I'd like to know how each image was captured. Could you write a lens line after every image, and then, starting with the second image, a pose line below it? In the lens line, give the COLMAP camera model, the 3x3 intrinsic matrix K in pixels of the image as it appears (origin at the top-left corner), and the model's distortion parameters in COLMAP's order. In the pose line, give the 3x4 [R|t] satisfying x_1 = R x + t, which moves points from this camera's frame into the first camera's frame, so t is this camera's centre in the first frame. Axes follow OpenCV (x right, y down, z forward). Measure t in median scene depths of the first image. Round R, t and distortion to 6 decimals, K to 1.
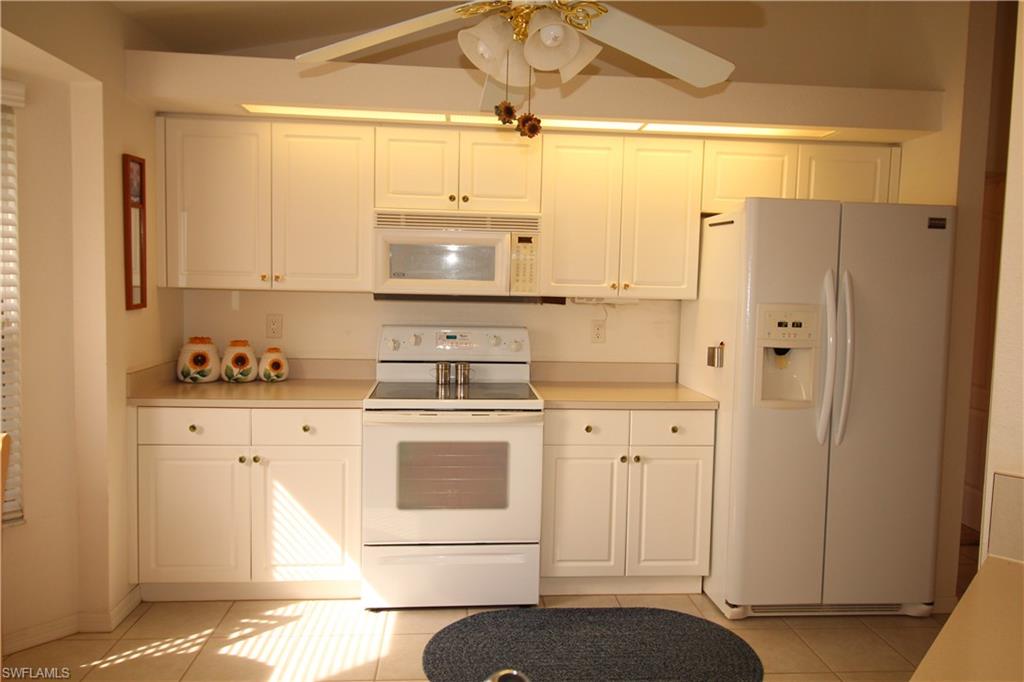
lens RADIAL K [[738.7, 0, 520.5], [0, 738.7, 327.8], [0, 0, 1]] dist [0.012129, -0.003677]
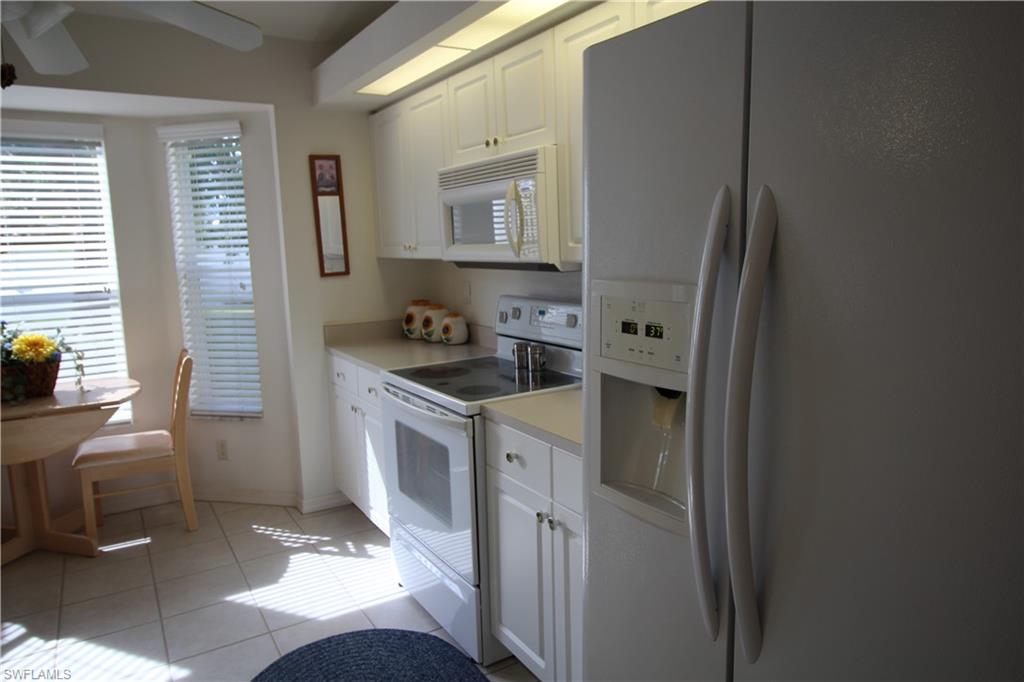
lens RADIAL K [[689.4, 0, 526.7], [0, 689.4, 331.3], [0, 0, 1]] dist [0.011990, -0.015223]
pose [[0.442398, 0.082587, -0.893008, 0.654578], [-0.019783, 0.996407, 0.082349, -0.032925], [0.896601, -0.018764, 0.442442, 0.724543]]
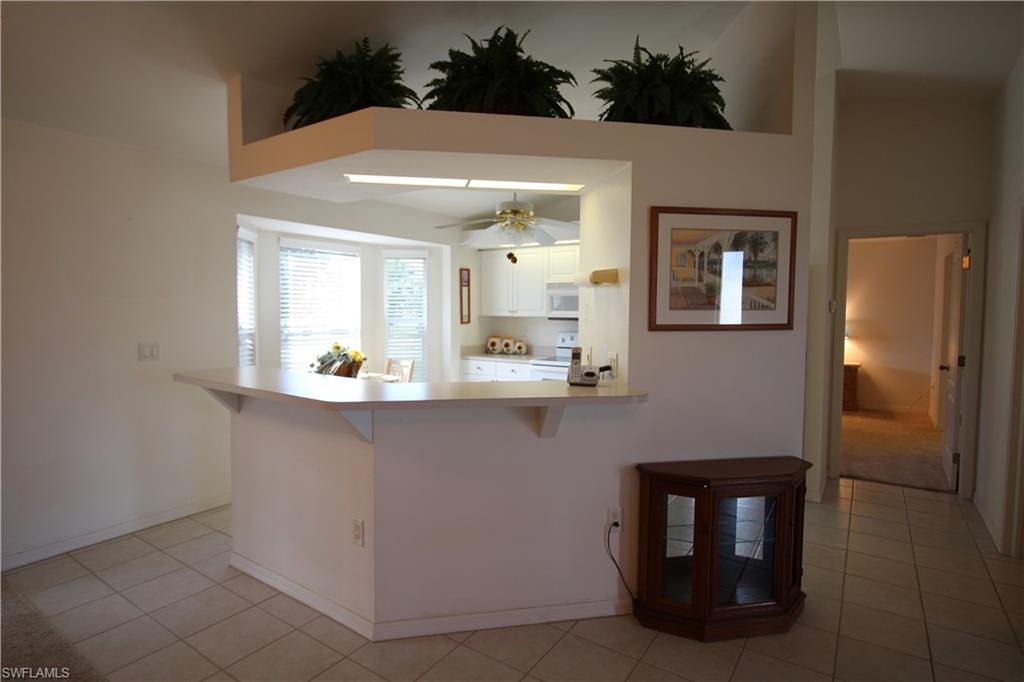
lens RADIAL K [[536.2, 0, 514.7], [0, 536.2, 335.2], [0, 0, 1]] dist [-0.007465, -0.000276]
pose [[0.775106, 0.013568, -0.631686, 0.828712], [-0.027169, 0.999560, -0.011868, 0.034301], [0.631247, 0.026361, 0.775134, -0.399928]]
